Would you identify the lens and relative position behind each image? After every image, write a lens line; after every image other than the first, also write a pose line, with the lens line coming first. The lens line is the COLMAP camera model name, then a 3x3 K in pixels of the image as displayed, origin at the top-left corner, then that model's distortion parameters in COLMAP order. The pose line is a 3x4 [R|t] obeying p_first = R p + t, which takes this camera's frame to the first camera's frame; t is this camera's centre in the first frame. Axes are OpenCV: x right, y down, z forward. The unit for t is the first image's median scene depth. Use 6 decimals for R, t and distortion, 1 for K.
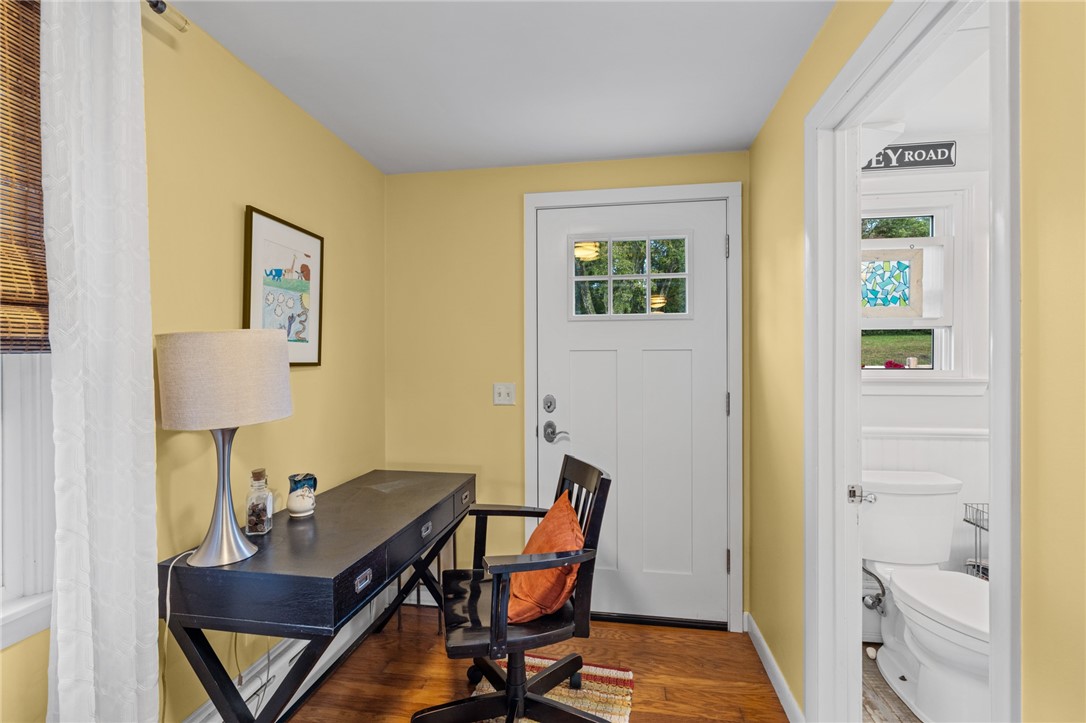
lens RADIAL K [[497.7, 0, 540.9], [0, 497.7, 359.2], [0, 0, 1]] dist [-0.004976, 0.001885]
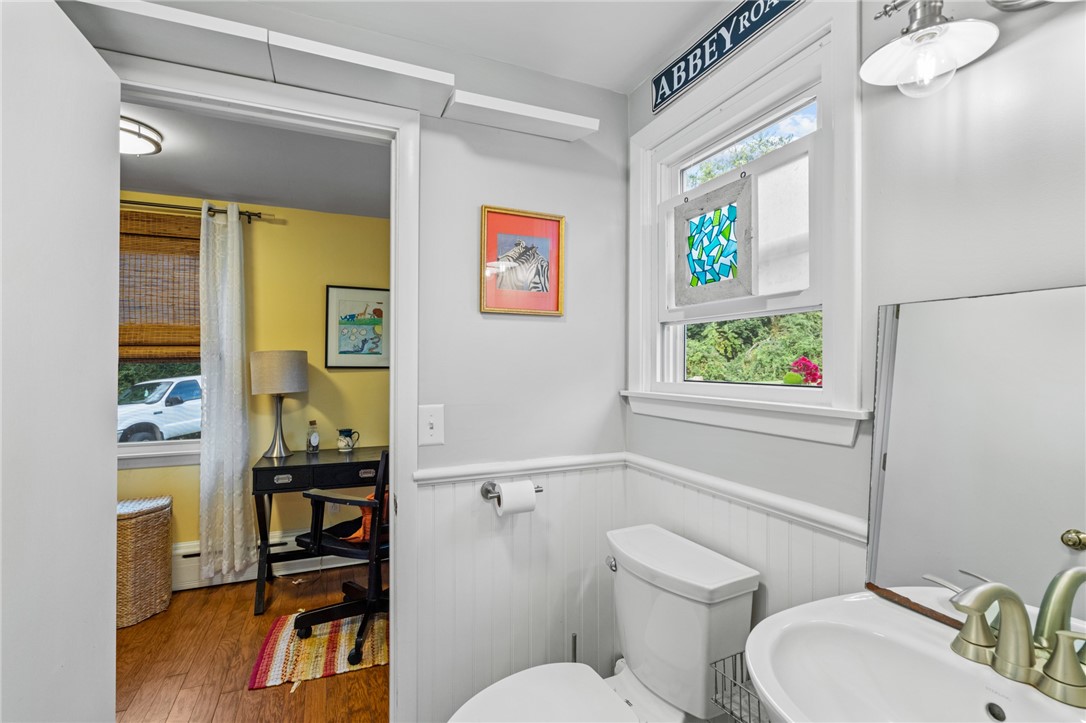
lens RADIAL K [[497.7, 0, 542.7], [0, 497.7, 363.5], [0, 0, 1]] dist [-0.004976, 0.001885]
pose [[0.546827, 0.001695, -0.837244, 1.104263], [-0.001280, 0.999998, 0.001188, -0.005043], [0.837244, 0.000422, 0.546829, 0.479619]]
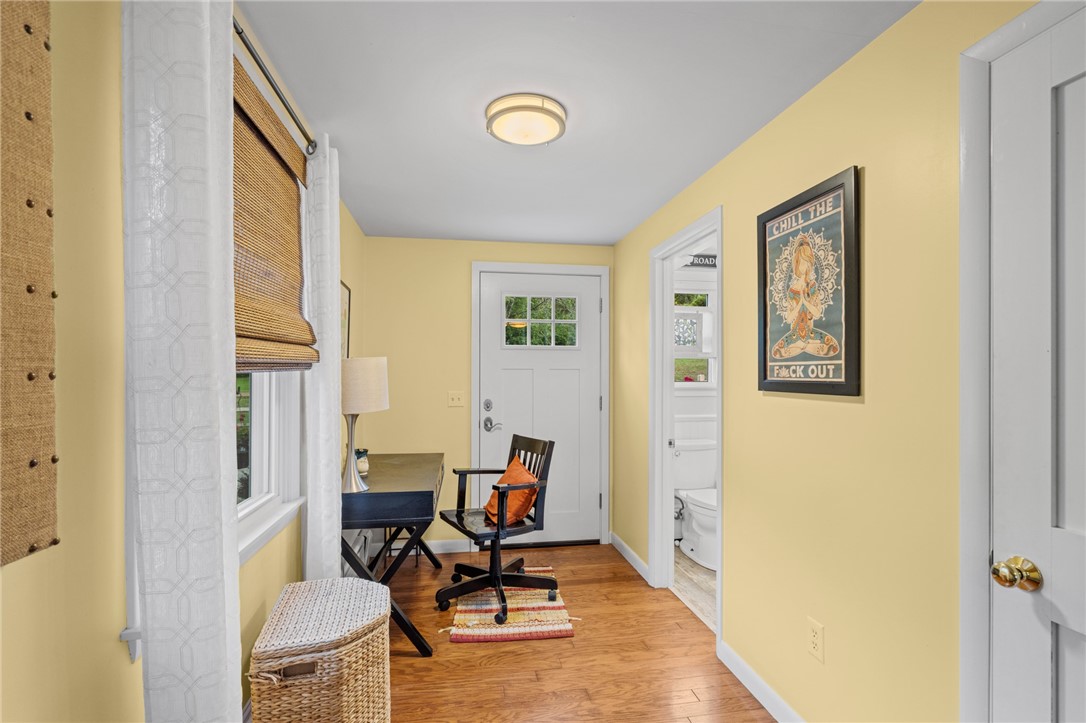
lens RADIAL K [[497.7, 0, 540.6], [0, 497.7, 371.9], [0, 0, 1]] dist [-0.004976, 0.001885]
pose [[0.947182, 0.006715, 0.320627, -0.347765], [-0.004297, 0.999957, -0.008250, 0.003502], [-0.320669, 0.006437, 0.947170, -0.496911]]
